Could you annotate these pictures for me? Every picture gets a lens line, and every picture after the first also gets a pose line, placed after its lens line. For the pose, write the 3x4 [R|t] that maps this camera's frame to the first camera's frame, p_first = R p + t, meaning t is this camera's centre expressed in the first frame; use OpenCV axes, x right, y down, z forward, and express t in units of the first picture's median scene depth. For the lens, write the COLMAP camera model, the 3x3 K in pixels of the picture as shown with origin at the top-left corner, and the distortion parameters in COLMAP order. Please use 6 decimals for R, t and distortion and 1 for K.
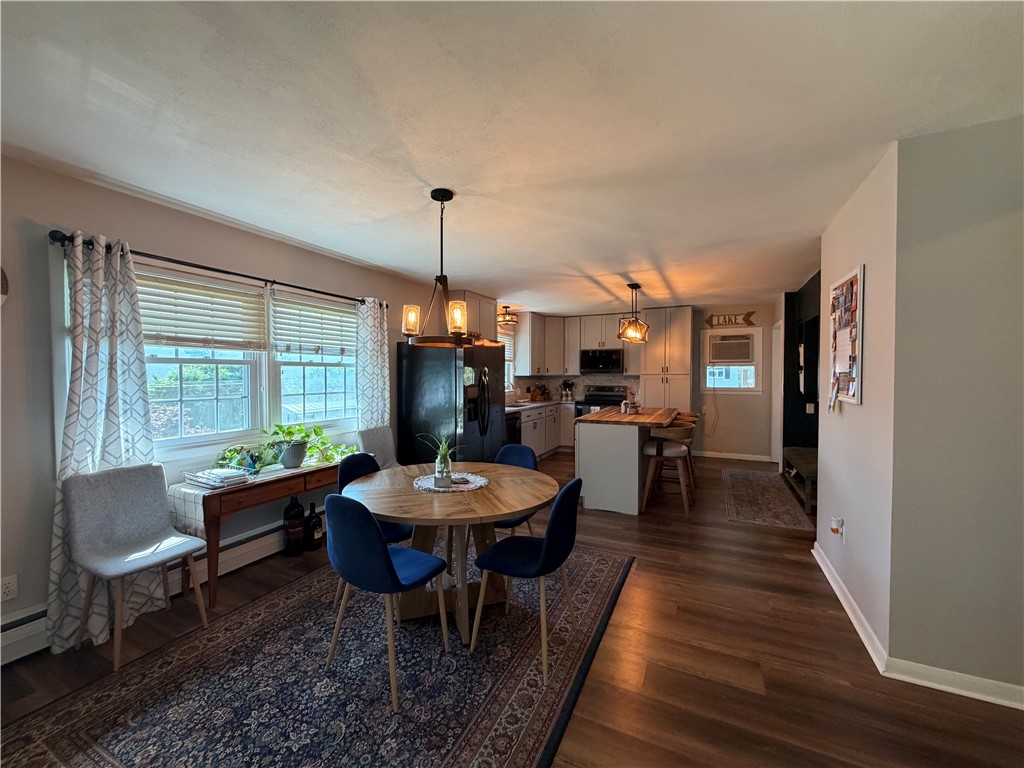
lens RADIAL K [[407.9, 0, 506.9], [0, 407.9, 383.2], [0, 0, 1]] dist [0.002878, -0.000093]
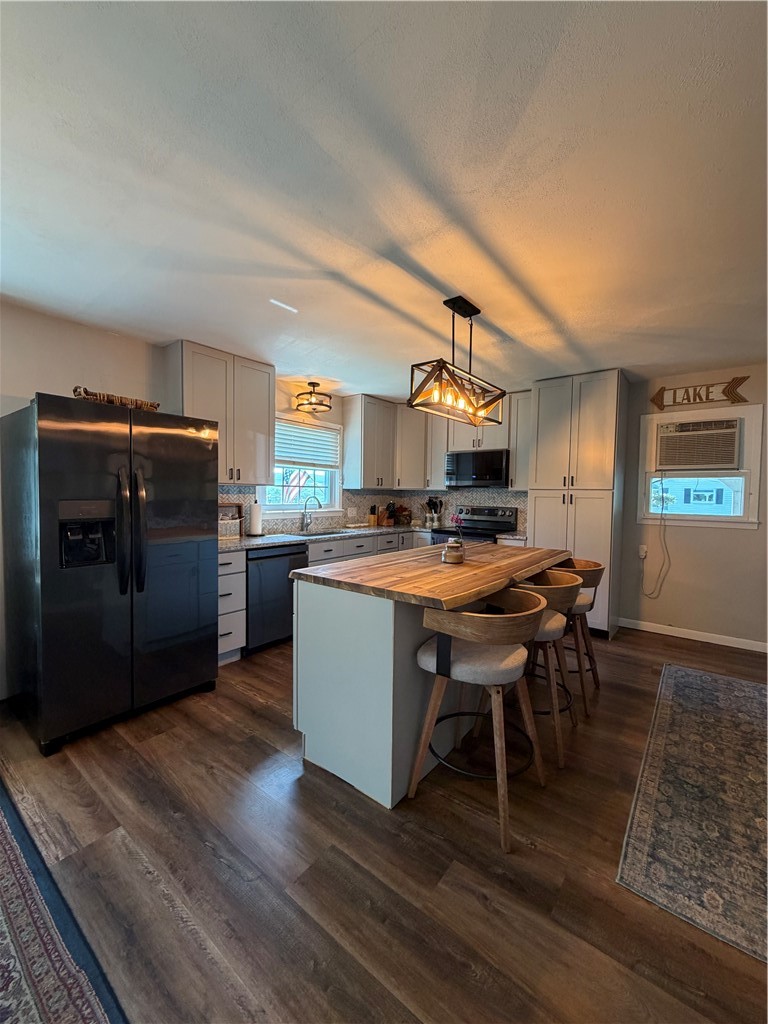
lens RADIAL K [[407.9, 0, 381.5], [0, 407.9, 507.8], [0, 0, 1]] dist [0.002878, -0.000093]
pose [[0.979531, 0.023718, -0.199890, 0.231774], [-0.021477, 0.999680, 0.013372, 0.003189], [0.200143, -0.008805, 0.979727, 0.350713]]
